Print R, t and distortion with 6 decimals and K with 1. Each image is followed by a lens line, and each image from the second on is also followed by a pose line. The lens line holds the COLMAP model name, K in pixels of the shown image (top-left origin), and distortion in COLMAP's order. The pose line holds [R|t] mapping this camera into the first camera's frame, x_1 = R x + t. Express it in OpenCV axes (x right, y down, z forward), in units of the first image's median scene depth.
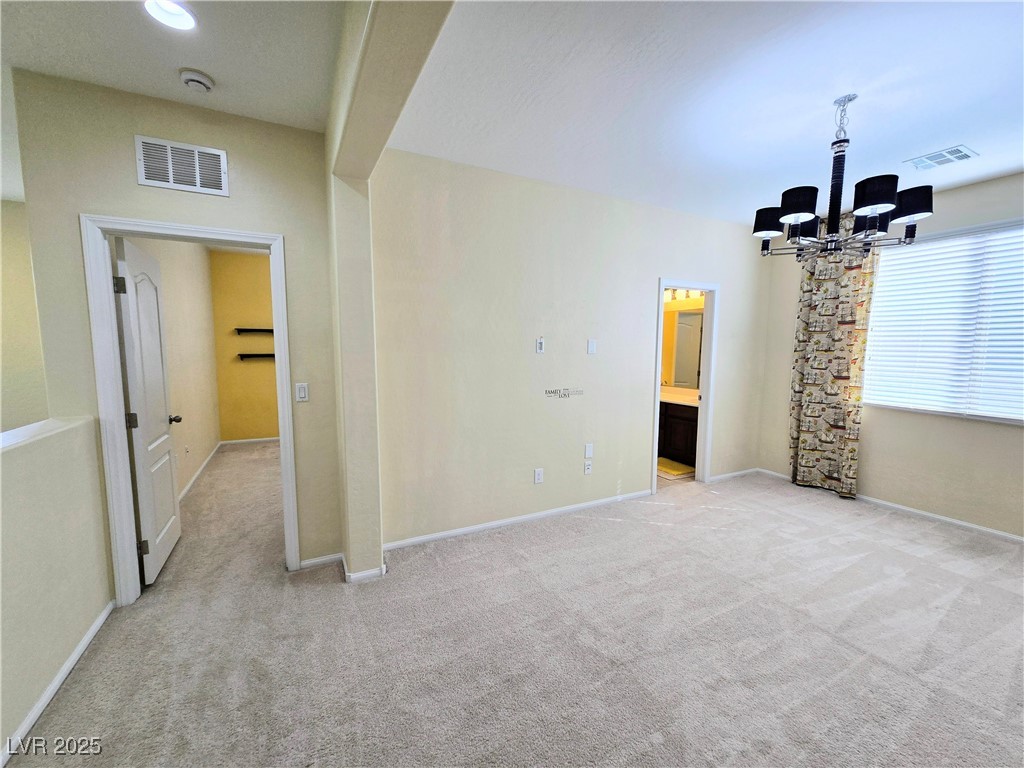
lens RADIAL K [[415.9, 0, 509.6], [0, 415.9, 393.6], [0, 0, 1]] dist [0.000101, 0.000473]
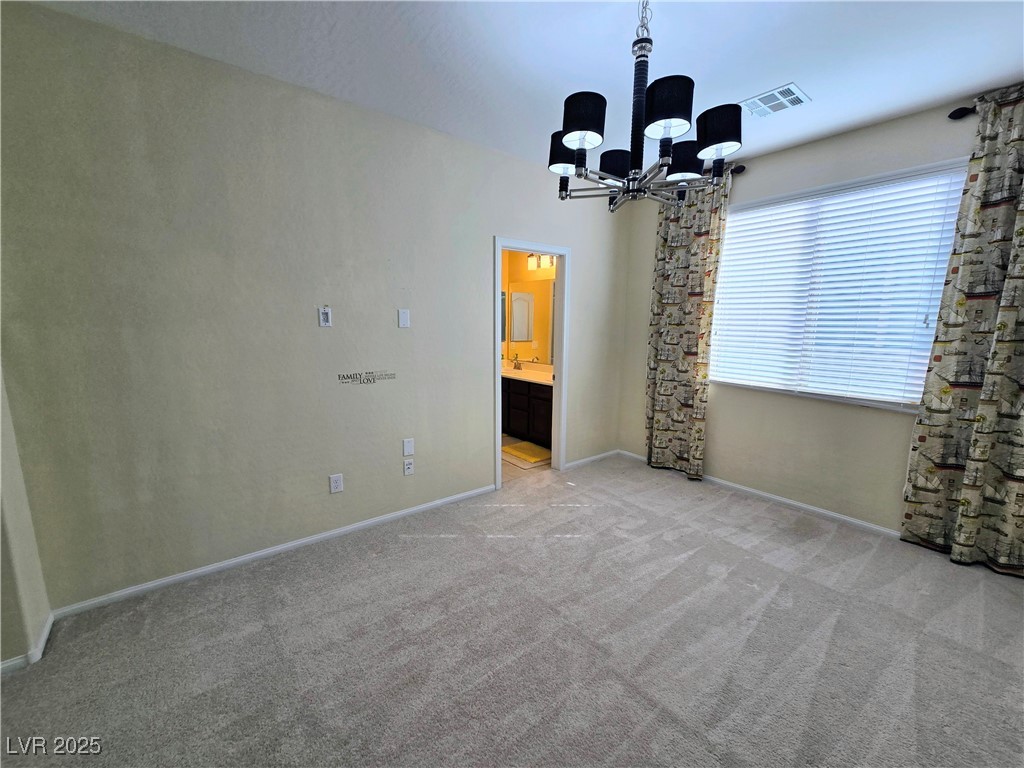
lens RADIAL K [[419.6, 0, 510.5], [0, 419.6, 393.4], [0, 0, 1]] dist [-0.000389, 0.002903]
pose [[0.981272, -0.028926, 0.190441, 0.232337], [0.017360, 0.997917, 0.062124, -0.015704], [-0.191841, -0.057655, 0.979731, 0.156935]]
